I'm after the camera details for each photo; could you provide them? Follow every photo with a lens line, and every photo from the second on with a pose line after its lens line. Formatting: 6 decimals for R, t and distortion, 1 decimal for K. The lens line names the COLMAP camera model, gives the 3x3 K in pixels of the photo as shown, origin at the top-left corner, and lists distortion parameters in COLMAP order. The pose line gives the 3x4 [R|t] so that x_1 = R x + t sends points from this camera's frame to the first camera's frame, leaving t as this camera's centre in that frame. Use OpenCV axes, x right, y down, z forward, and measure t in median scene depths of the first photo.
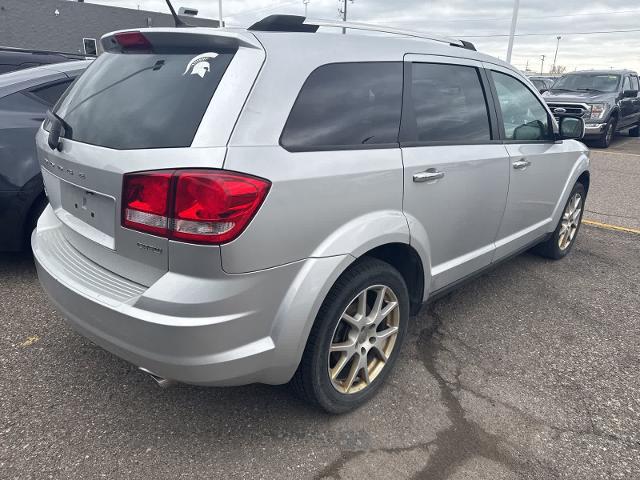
lens RADIAL K [[451.7, 0, 320.9], [0, 451.7, 234.6], [0, 0, 1]] dist [0.037284, -0.037225]
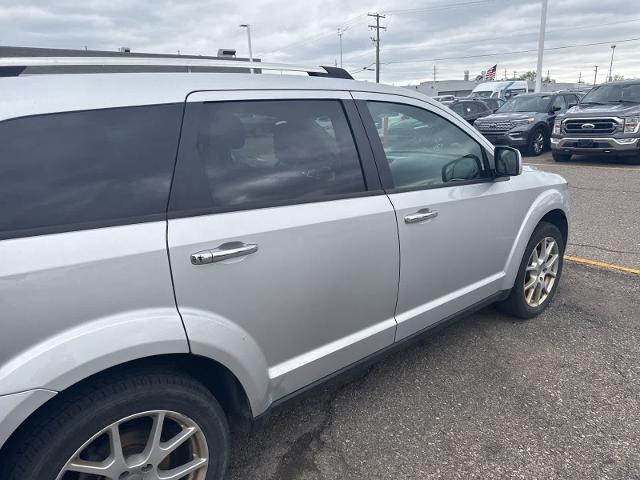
lens RADIAL K [[451.7, 0, 320.7], [0, 451.7, 239.8], [0, 0, 1]] dist [0.037284, -0.037225]
pose [[0.993265, -0.037979, -0.109460, 0.375111], [0.032734, 0.998246, -0.049322, -0.088228], [0.111141, 0.045407, 0.992767, 0.229966]]
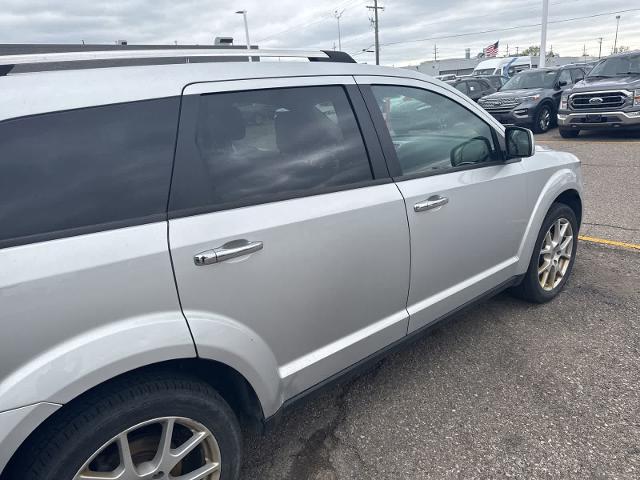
lens RADIAL K [[451.7, 0, 317.0], [0, 451.7, 237.8], [0, 0, 1]] dist [0.037284, -0.037225]
pose [[0.989053, -0.070519, -0.129622, 0.369266], [0.067952, 0.997397, -0.024124, -0.100538], [0.130986, 0.015052, 0.991270, 0.255099]]
